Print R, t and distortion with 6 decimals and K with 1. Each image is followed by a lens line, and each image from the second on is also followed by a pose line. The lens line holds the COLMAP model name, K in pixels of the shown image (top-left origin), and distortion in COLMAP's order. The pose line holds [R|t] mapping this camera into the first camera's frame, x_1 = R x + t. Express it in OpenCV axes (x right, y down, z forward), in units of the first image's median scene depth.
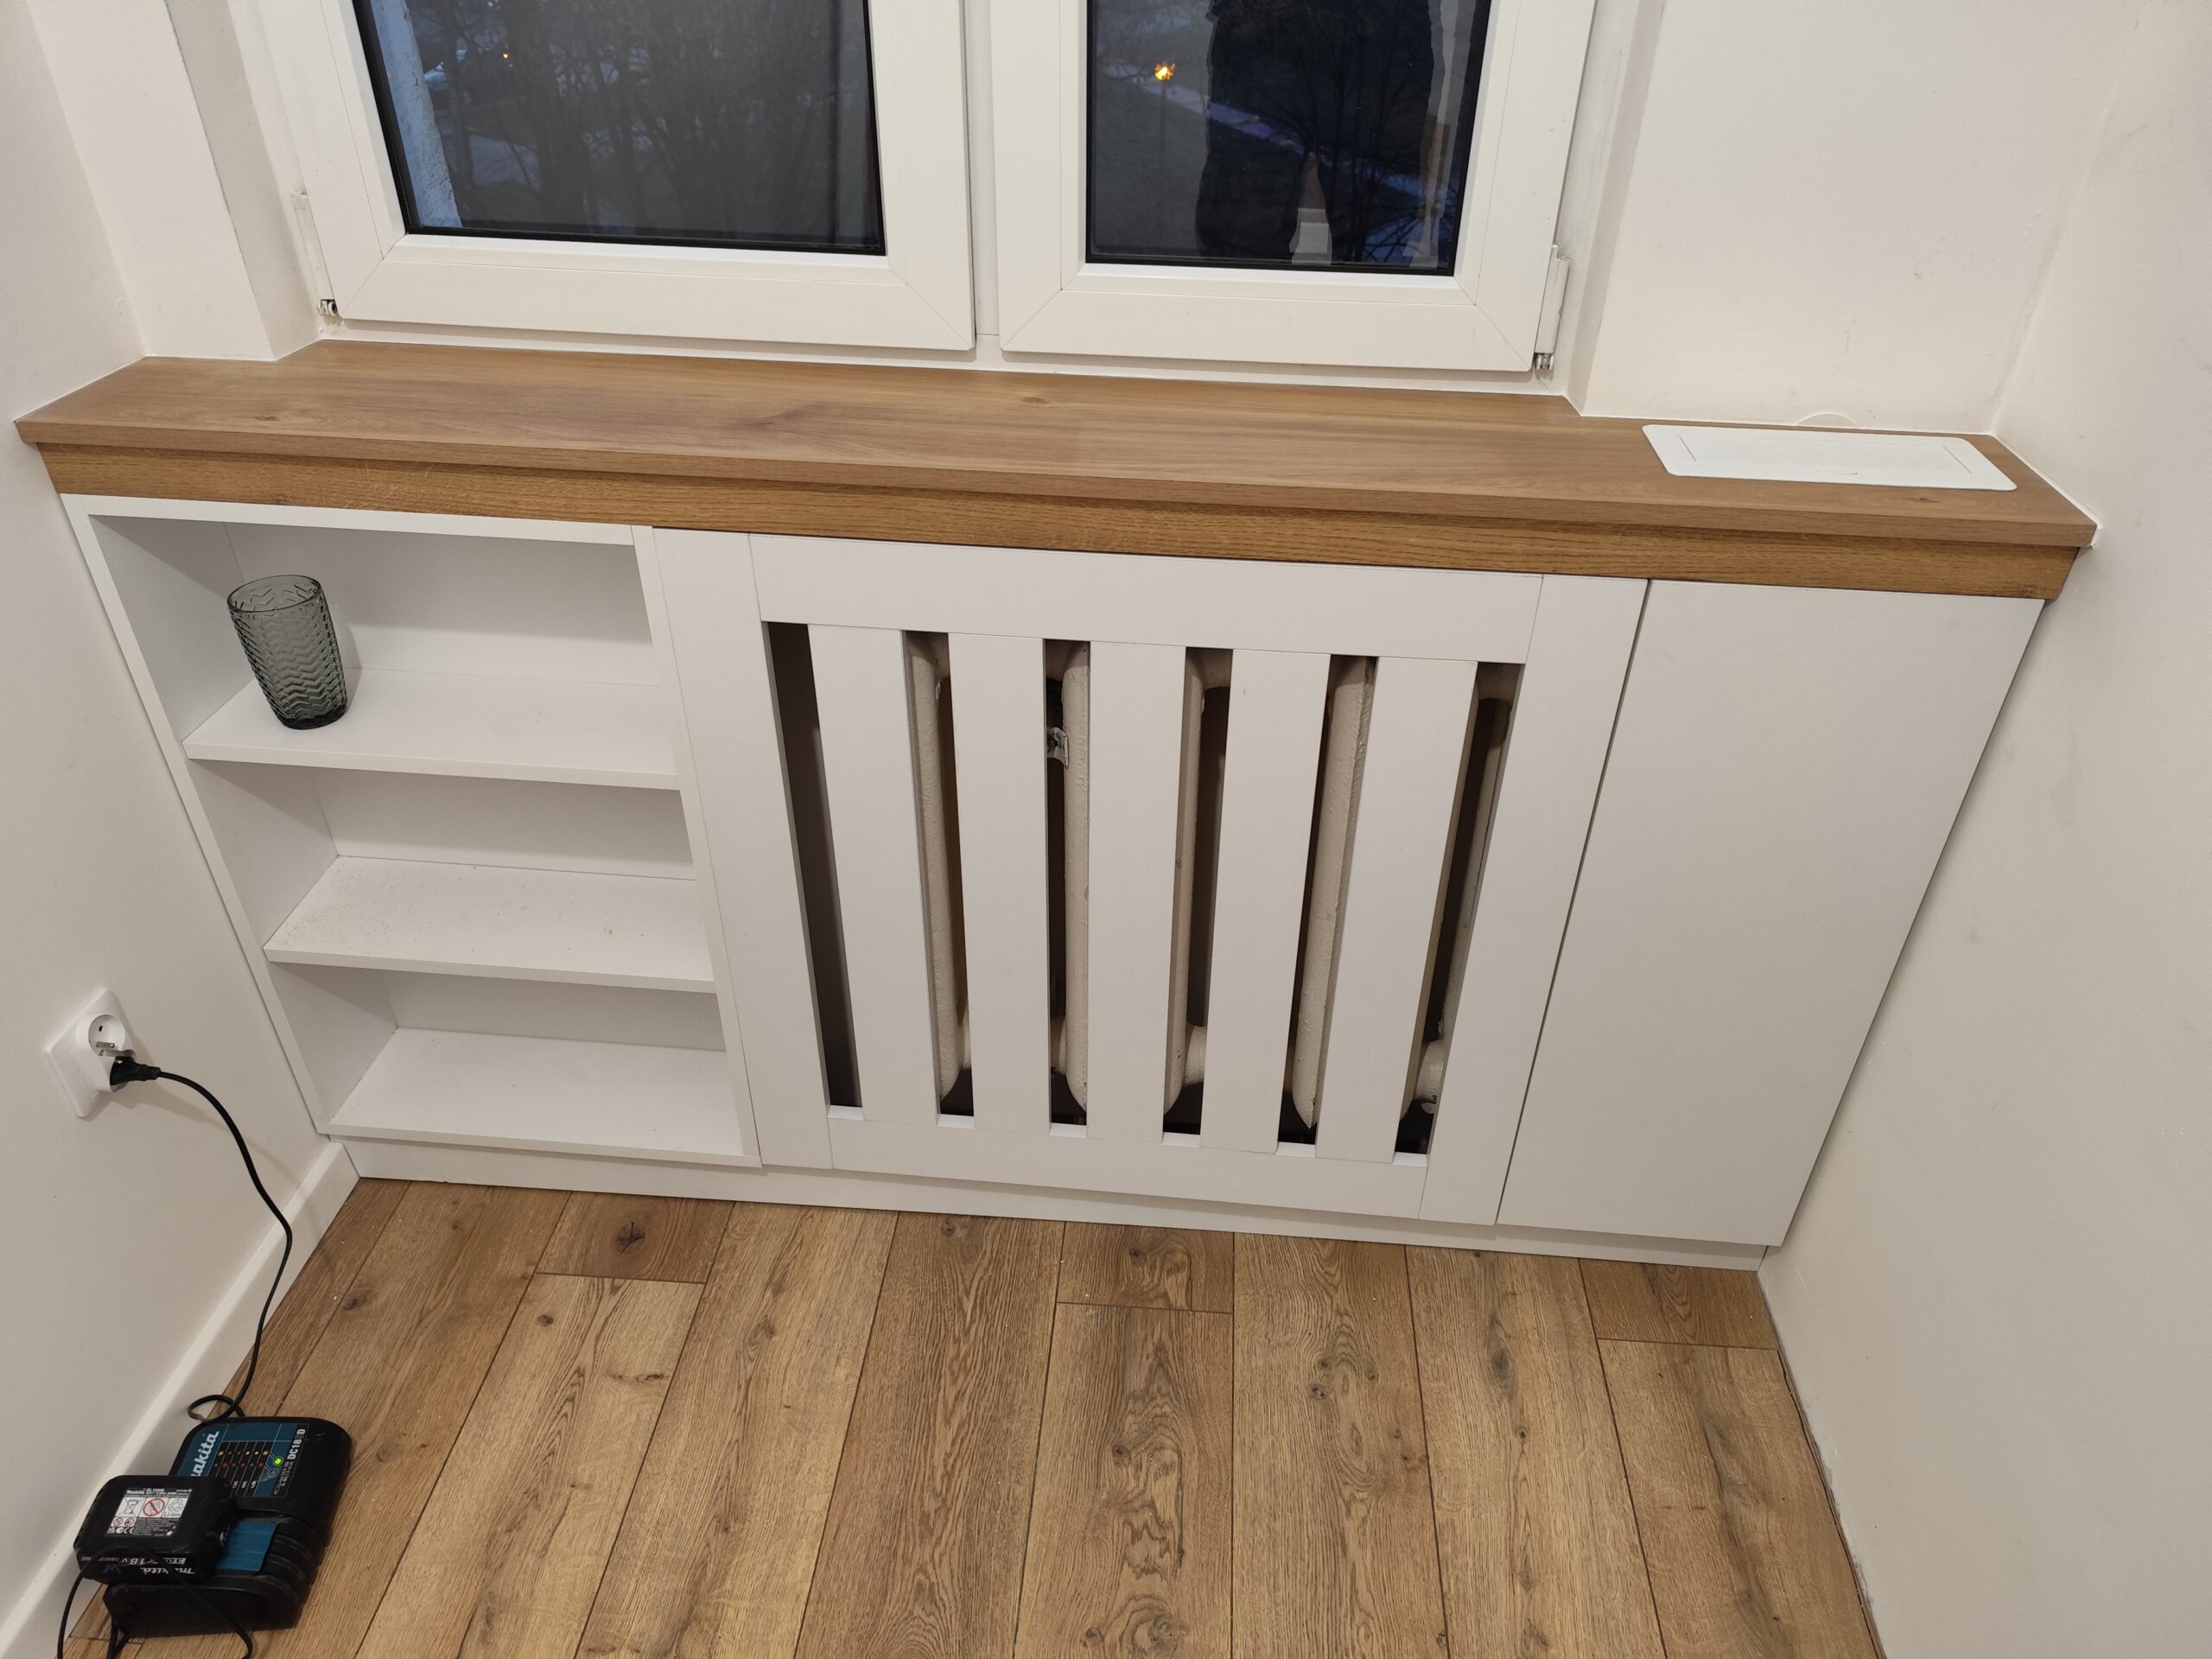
lens RADIAL K [[1534.3, 0, 1106.0], [0, 1534.3, 829.5], [0, 0, 1]] dist [-0.000009, -0.001852]
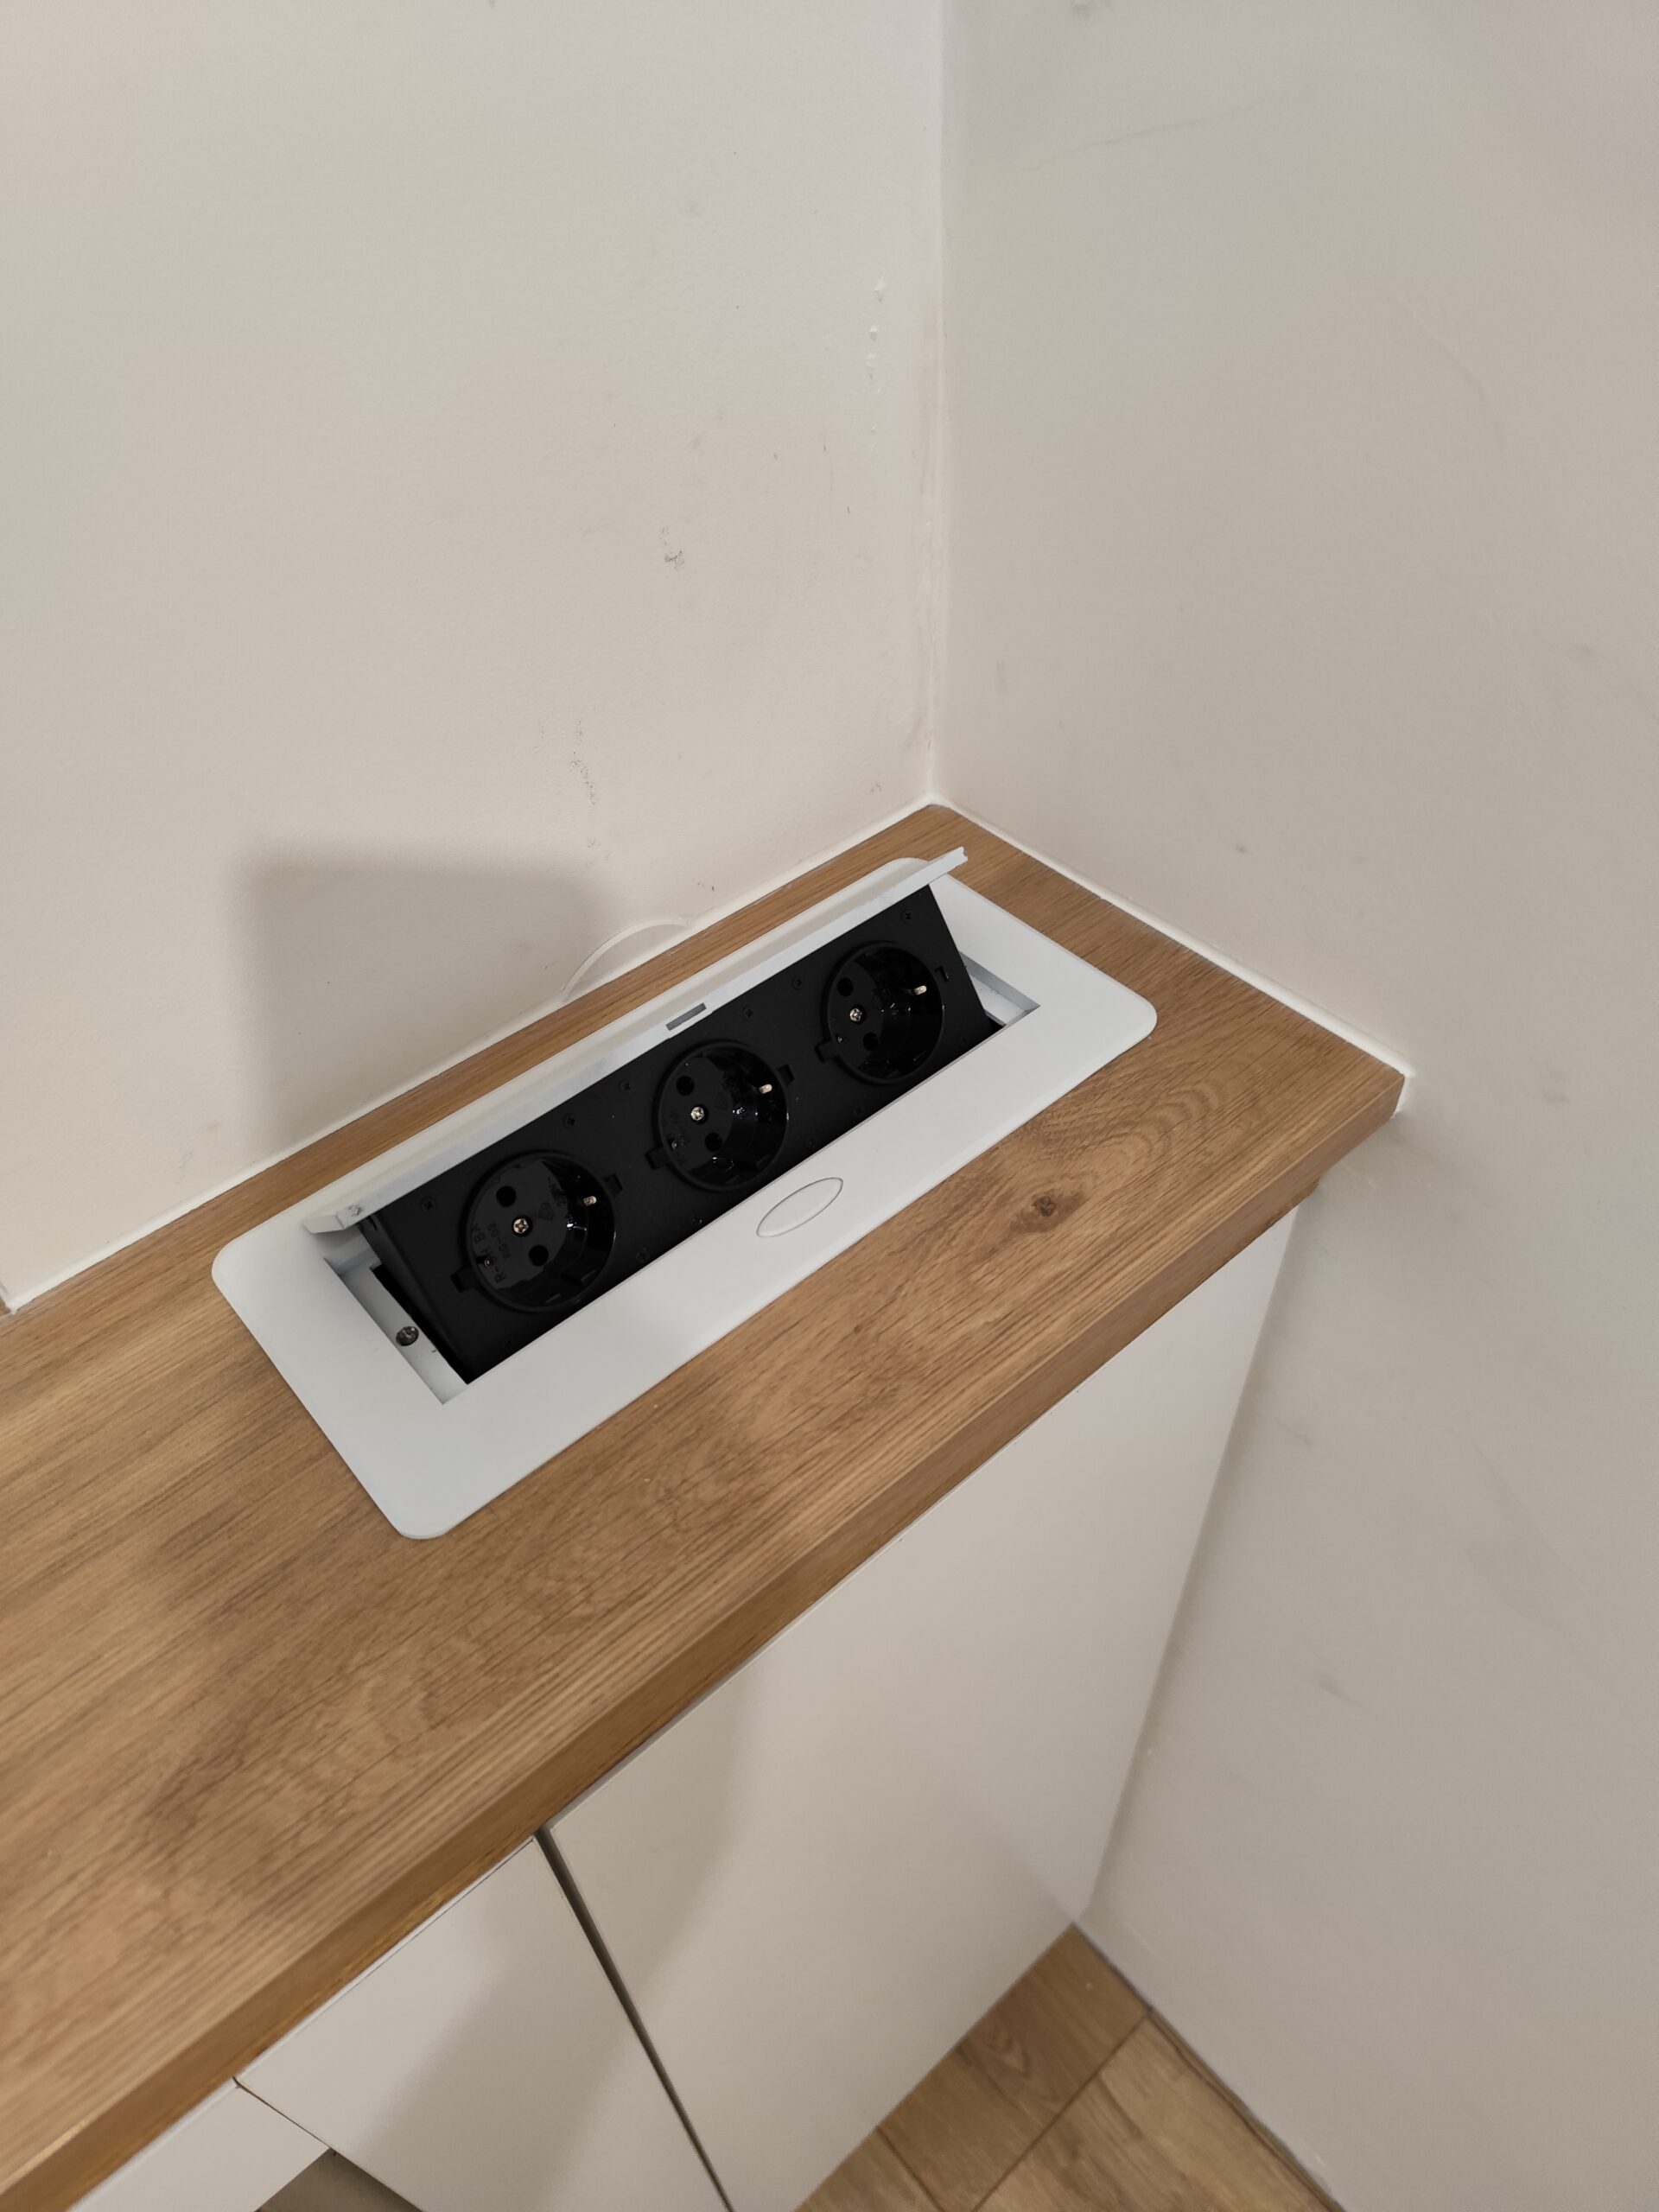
lens RADIAL K [[1534.3, 0, 829.5], [0, 1534.3, 1106.0], [0, 0, 1]] dist [-0.000009, -0.001852]
pose [[0.693143, -0.549608, 0.466351, 0.310386], [0.448313, 0.835344, 0.318145, -0.338502], [-0.564419, -0.011448, 0.825409, 0.664092]]
